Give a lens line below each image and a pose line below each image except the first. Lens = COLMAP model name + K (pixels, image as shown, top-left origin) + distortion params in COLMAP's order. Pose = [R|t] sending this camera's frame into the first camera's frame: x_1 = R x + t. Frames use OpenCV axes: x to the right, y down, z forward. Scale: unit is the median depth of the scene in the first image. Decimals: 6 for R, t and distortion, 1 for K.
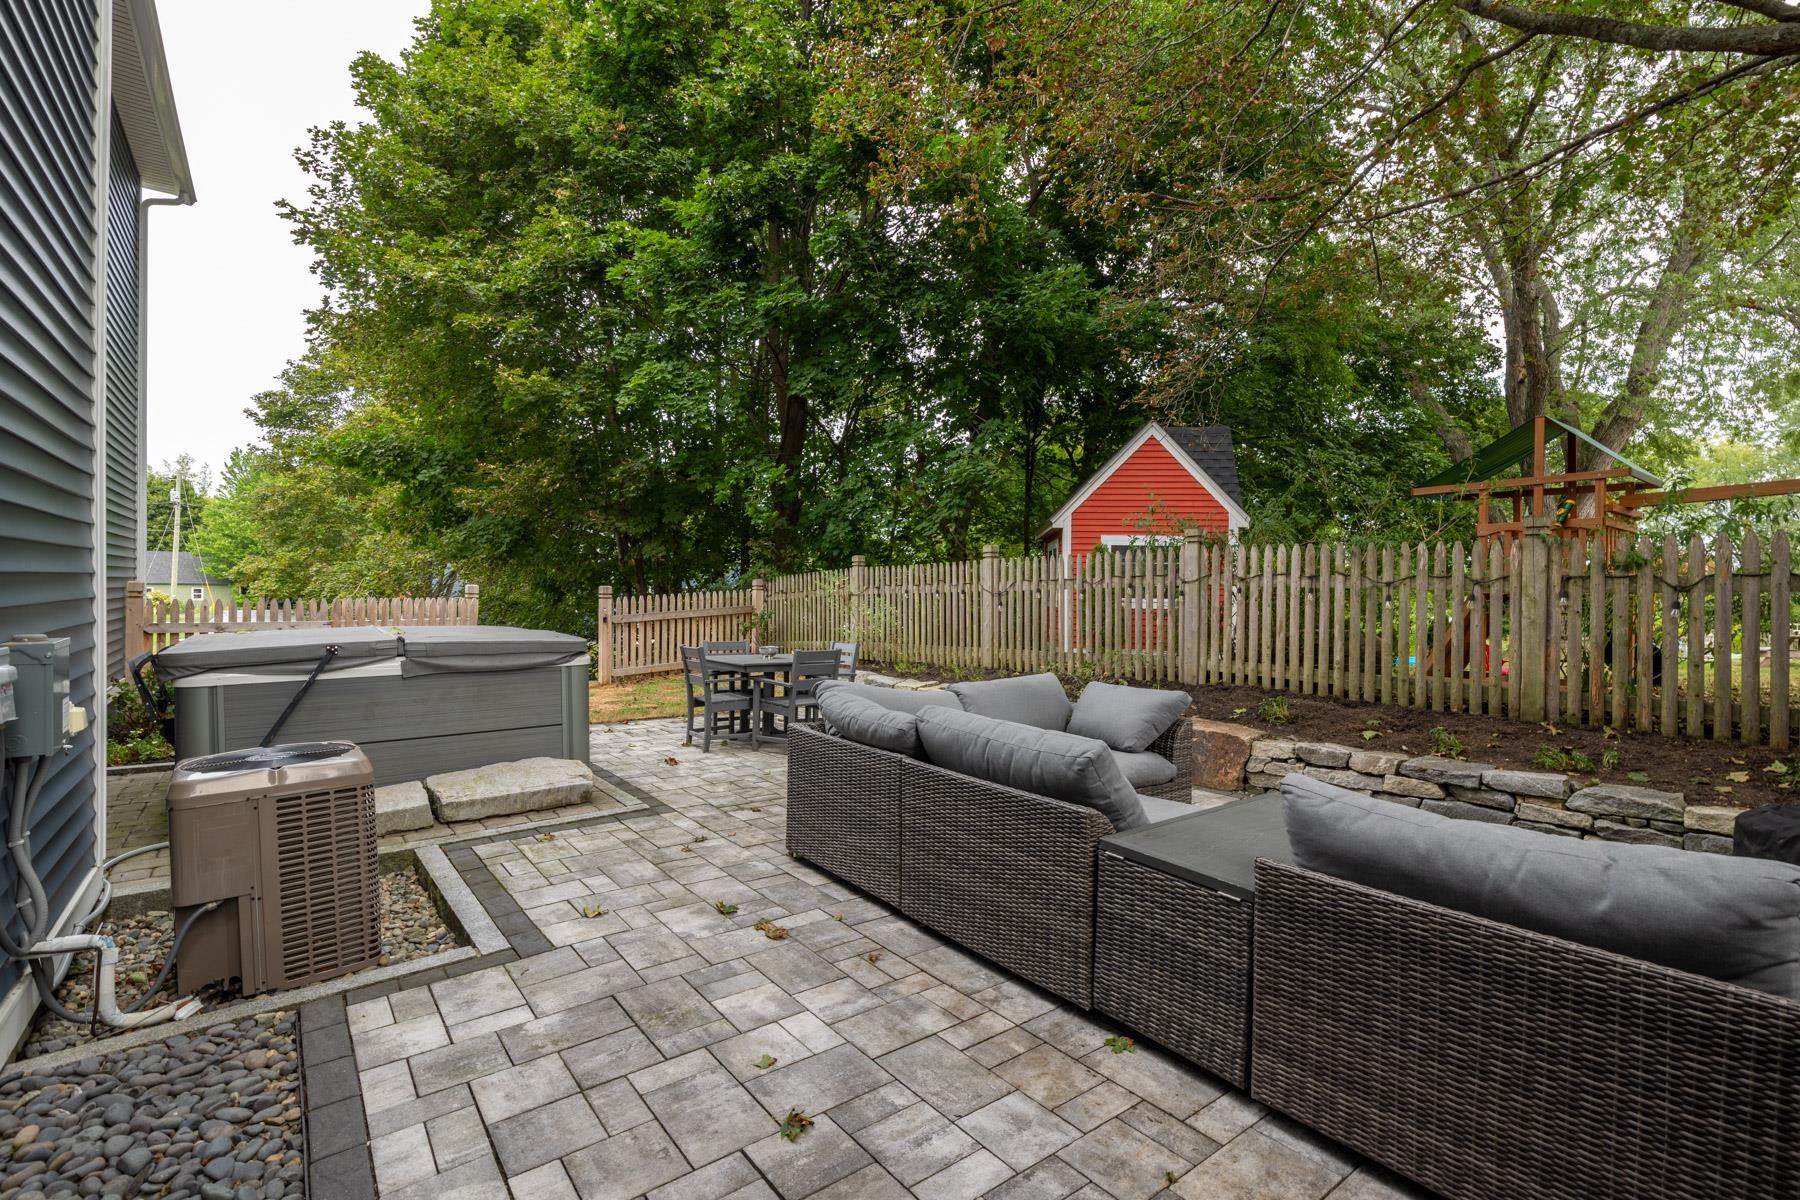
lens RADIAL K [[831.4, 0, 912.0], [0, 831.4, 596.2], [0, 0, 1]] dist [-0.009250, 0.000159]
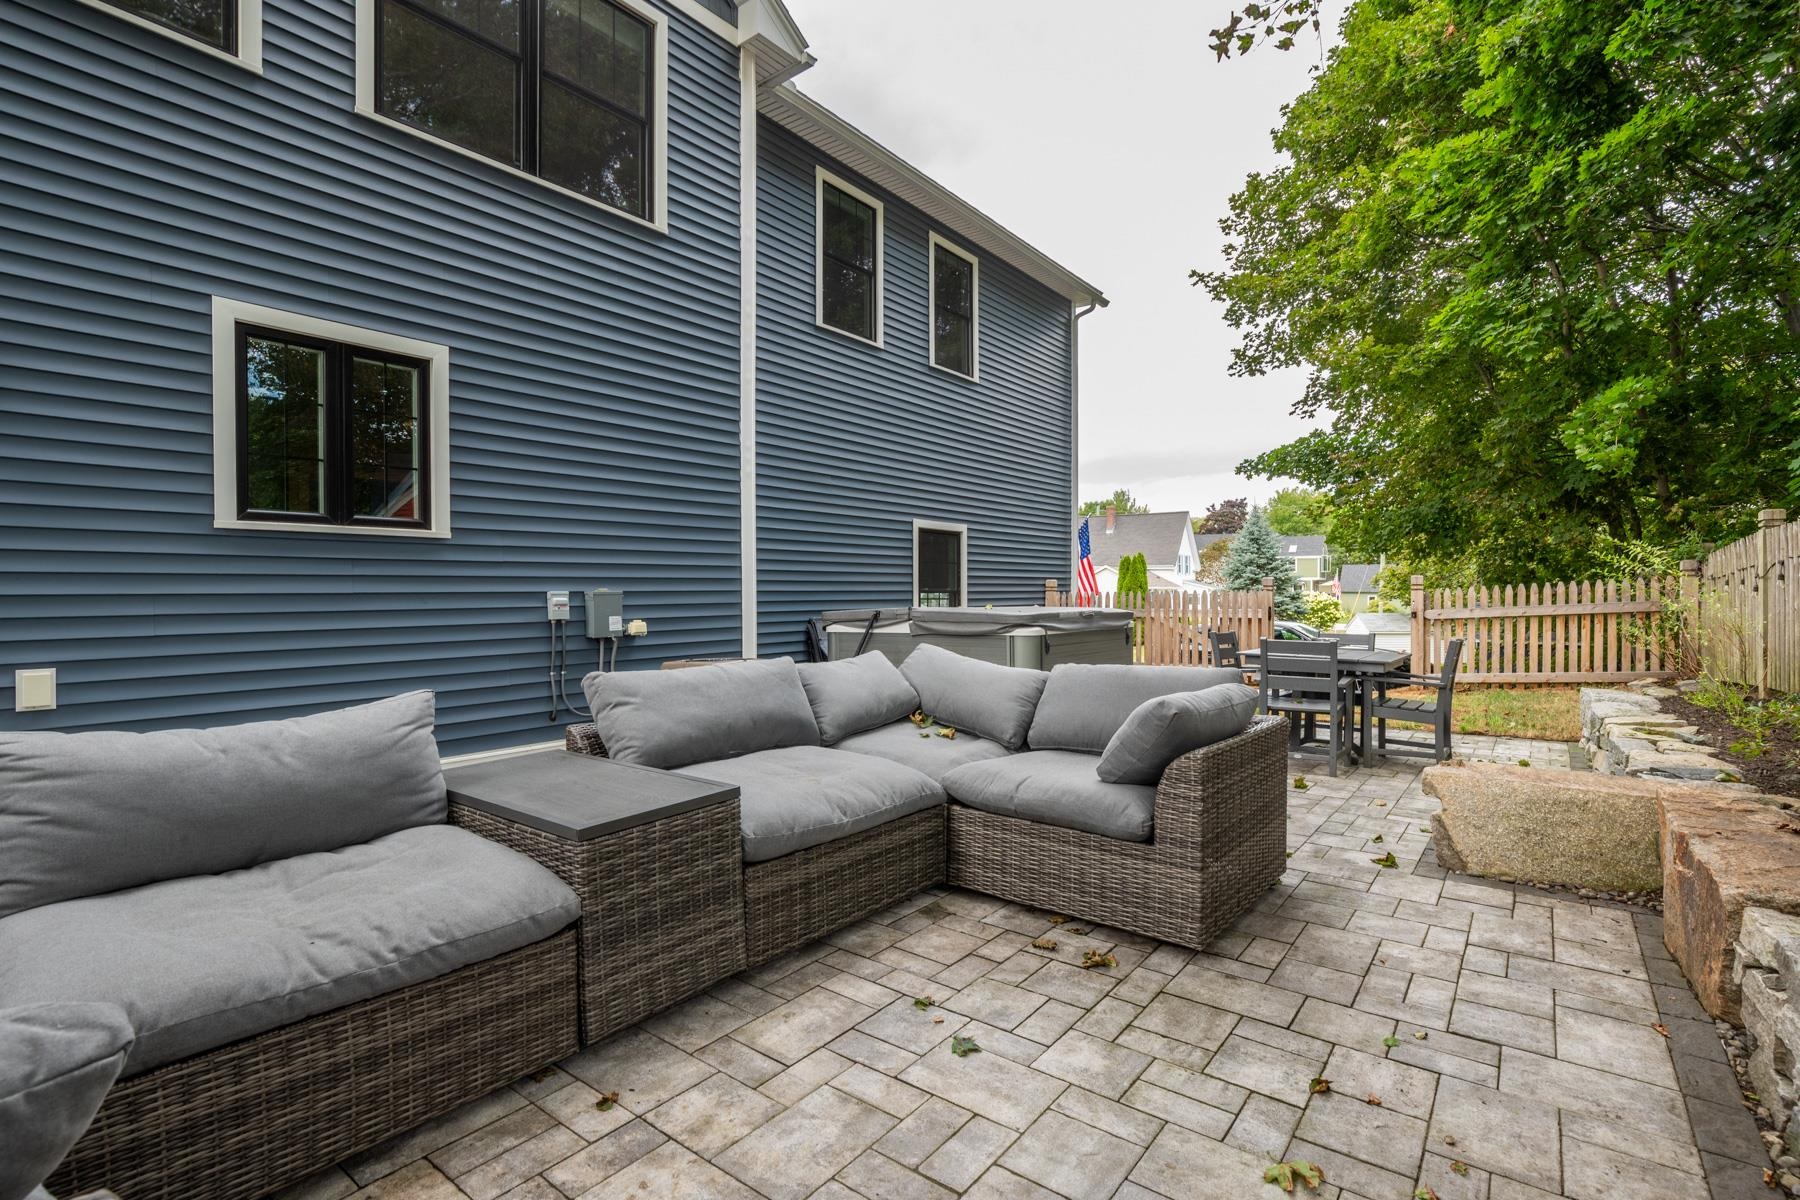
lens RADIAL K [[831.4, 0, 912.0], [0, 831.4, 596.2], [0, 0, 1]] dist [-0.009250, 0.000159]
pose [[0.258231, -0.000714, -0.966083, 0.334399], [0.001234, 0.999999, -0.000409, 0.012501], [0.966082, -0.001086, 0.258232, 0.260619]]
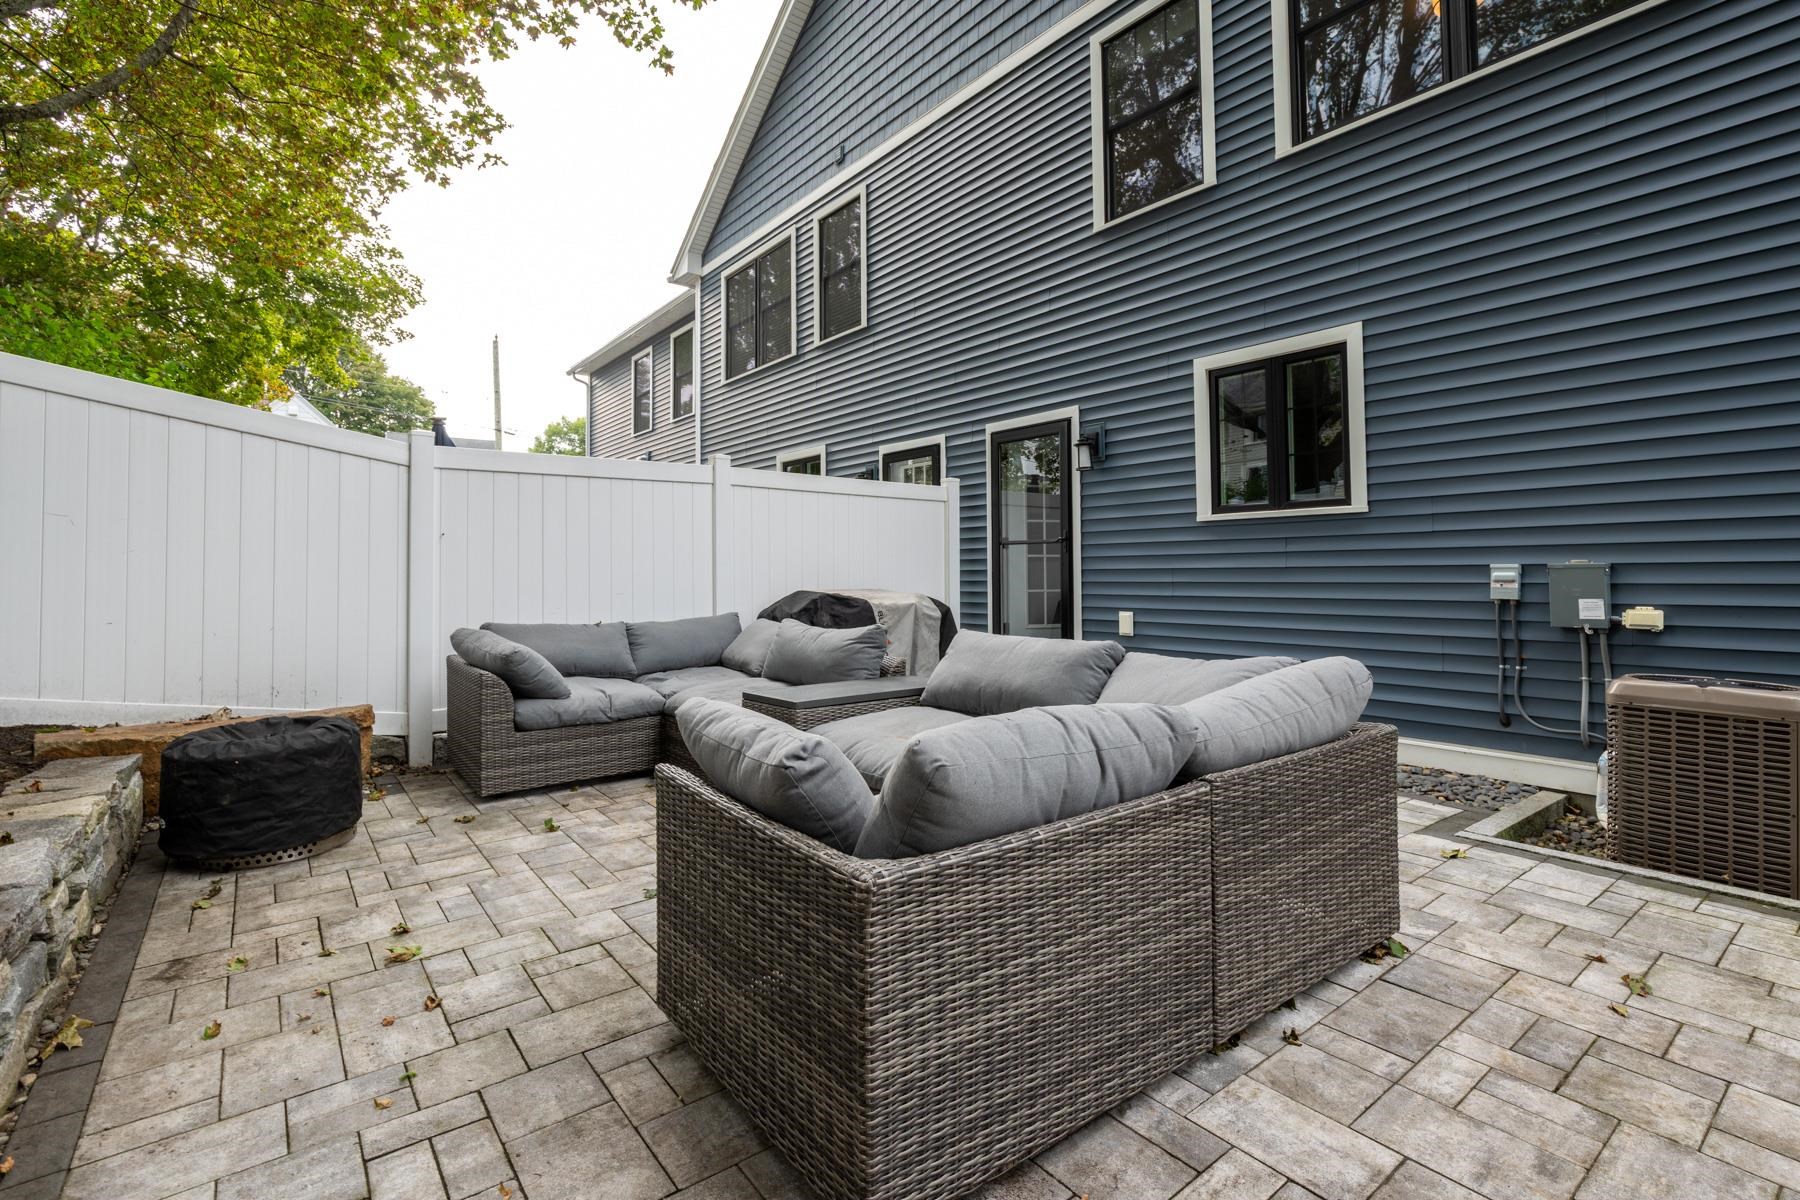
lens RADIAL K [[824.0, 0, 903.7], [0, 824.0, 545.6], [0, 0, 1]] dist [-0.013091, 0.000065]
pose [[-0.999967, 0.001748, -0.007972, 0.082156], [0.001965, 0.999627, -0.027229, 0.010373], [0.007921, -0.027243, -0.999597, 0.582825]]
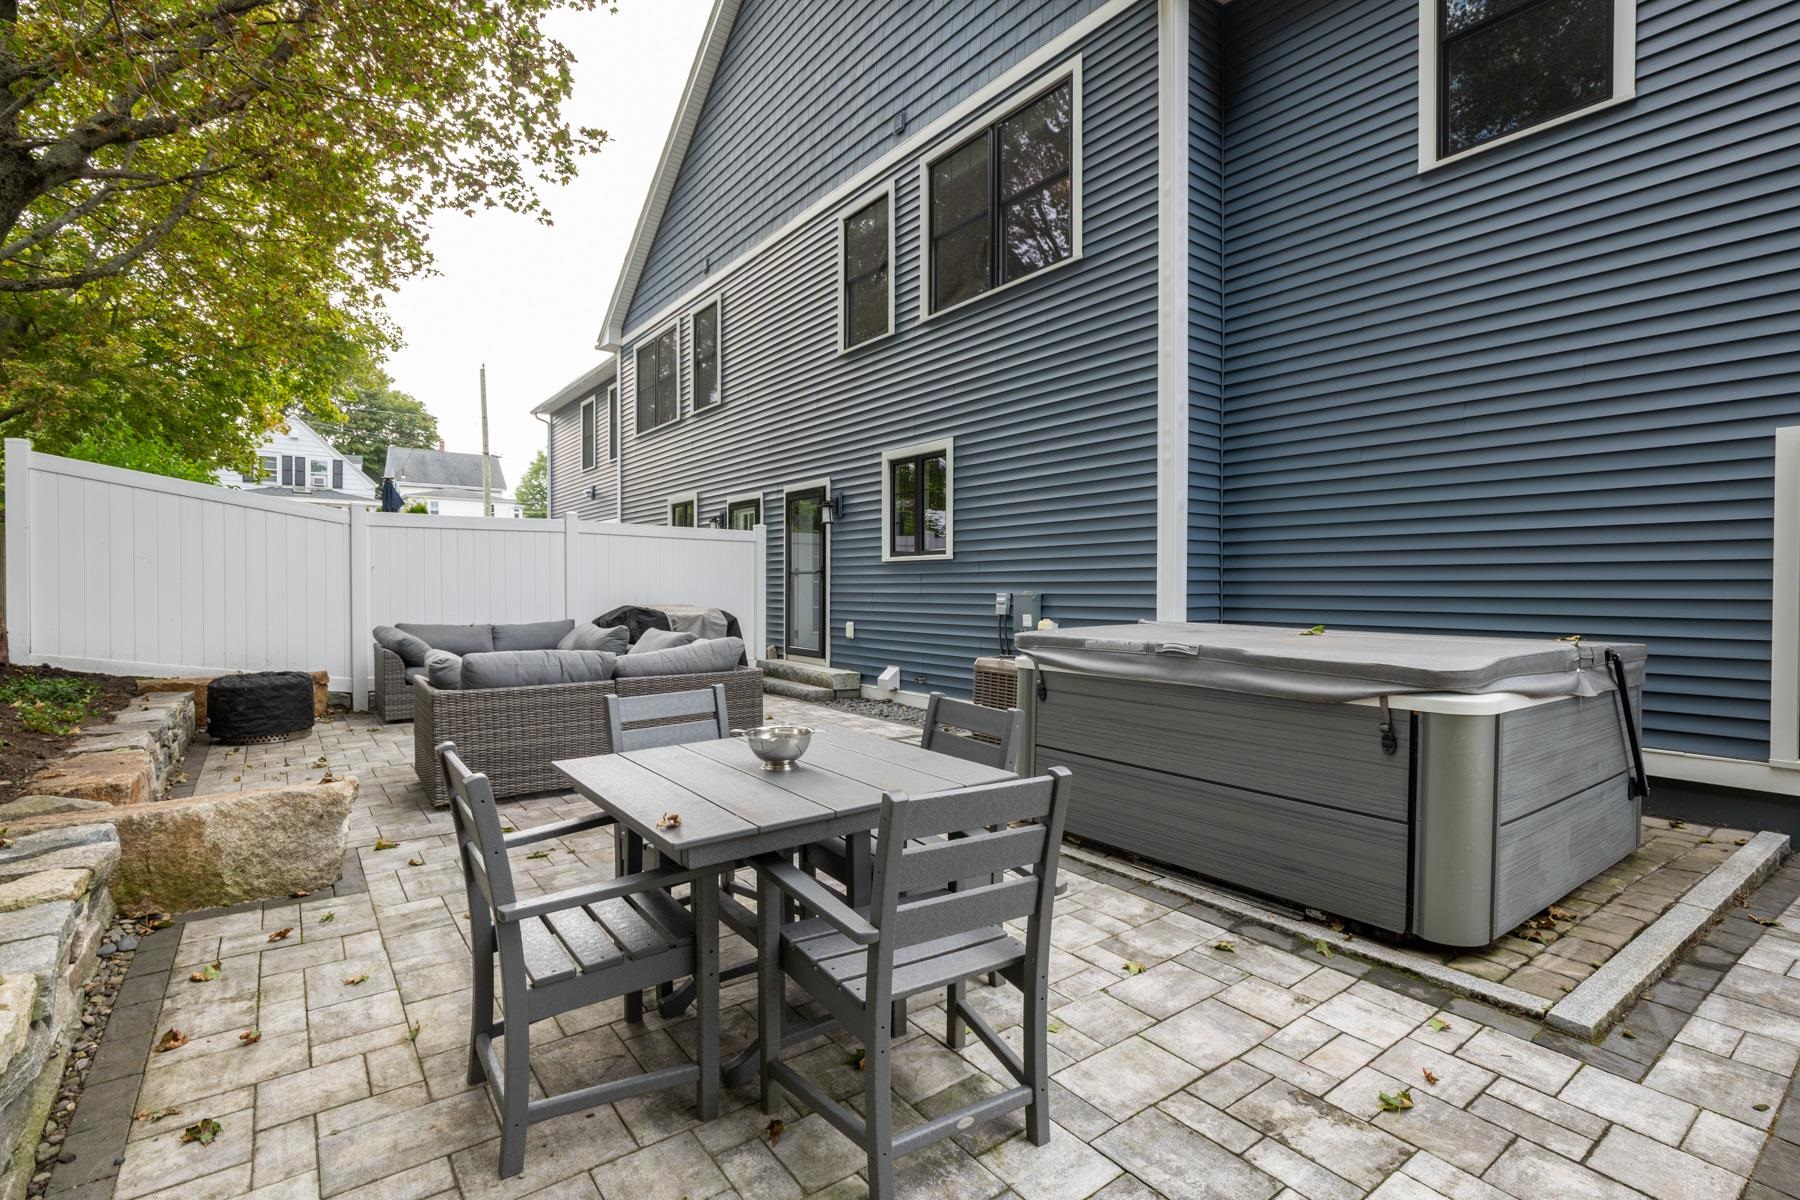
lens RADIAL K [[831.4, 0, 912.0], [0, 831.4, 596.2], [0, 0, 1]] dist [-0.009250, 0.000159]
pose [[-0.999973, -0.007121, -0.001836, -0.142160], [-0.007148, 0.999857, 0.015337, 0.001457], [0.001727, 0.015350, -0.999881, 0.860313]]
